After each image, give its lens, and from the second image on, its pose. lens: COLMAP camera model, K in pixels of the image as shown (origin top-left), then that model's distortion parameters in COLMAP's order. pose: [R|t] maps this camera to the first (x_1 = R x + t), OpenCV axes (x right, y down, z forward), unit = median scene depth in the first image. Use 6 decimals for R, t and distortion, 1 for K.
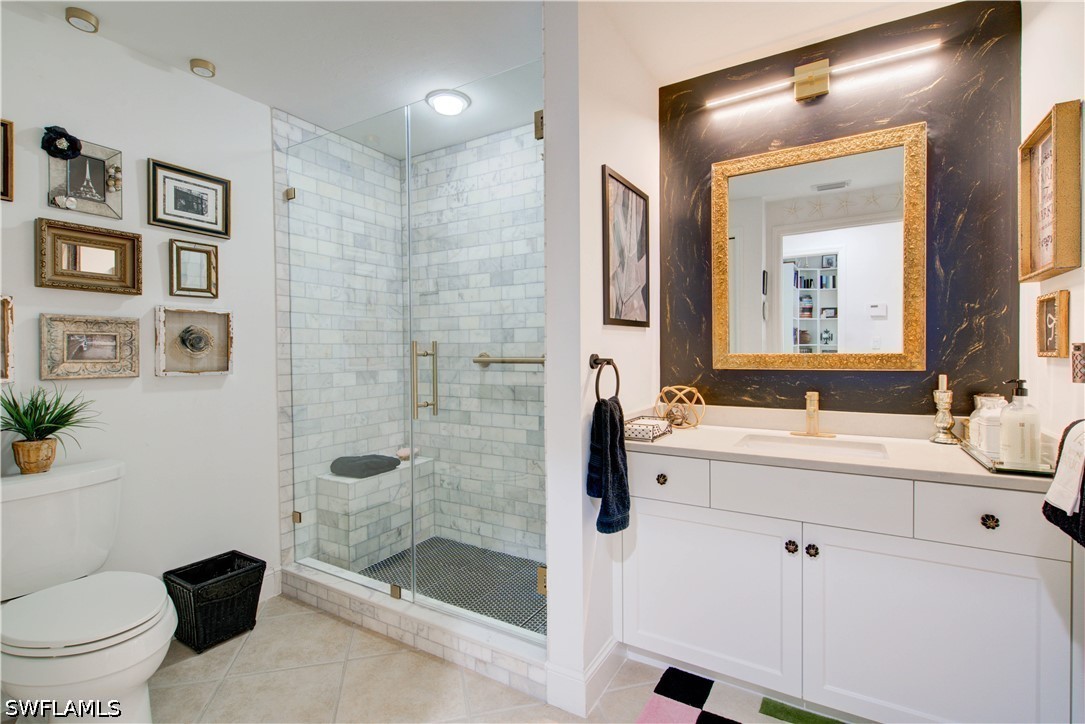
lens RADIAL K [[508.3, 0, 545.2], [0, 508.3, 359.5], [0, 0, 1]] dist [0.003587, -0.004484]
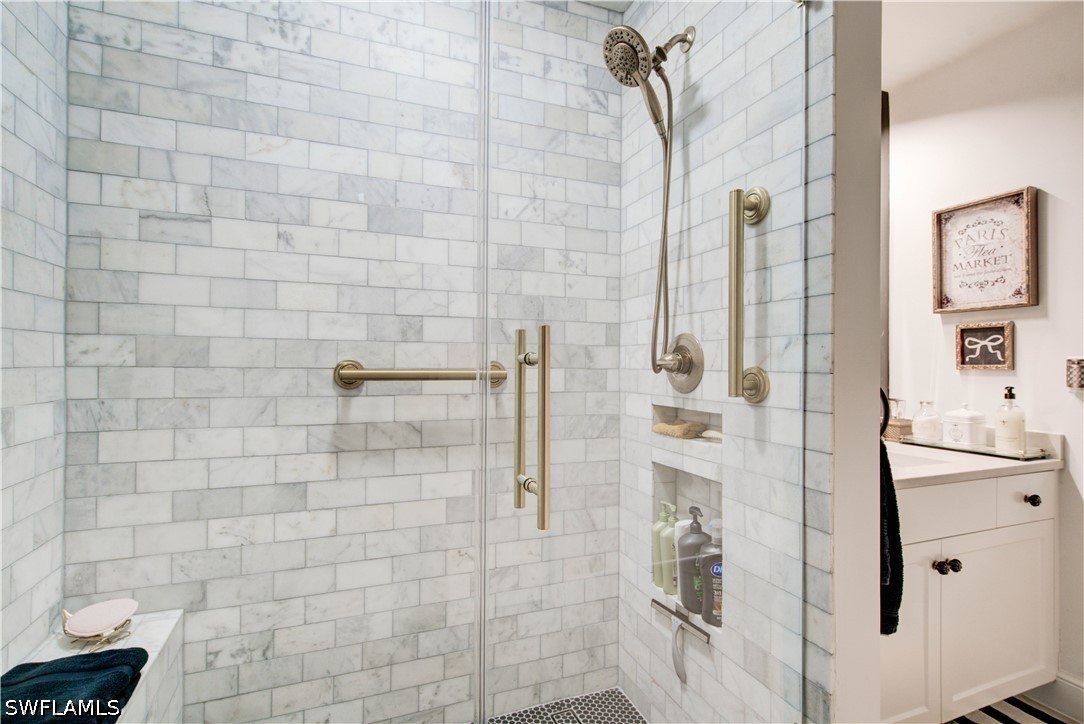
lens RADIAL K [[507.8, 0, 540.2], [0, 507.8, 360.7], [0, 0, 1]] dist [0.003587, -0.004484]
pose [[0.616097, 0.017321, 0.787480, -0.398287], [0.003077, 0.999698, -0.024396, 0.000418], [-0.787664, 0.017453, 0.615858, 0.540815]]
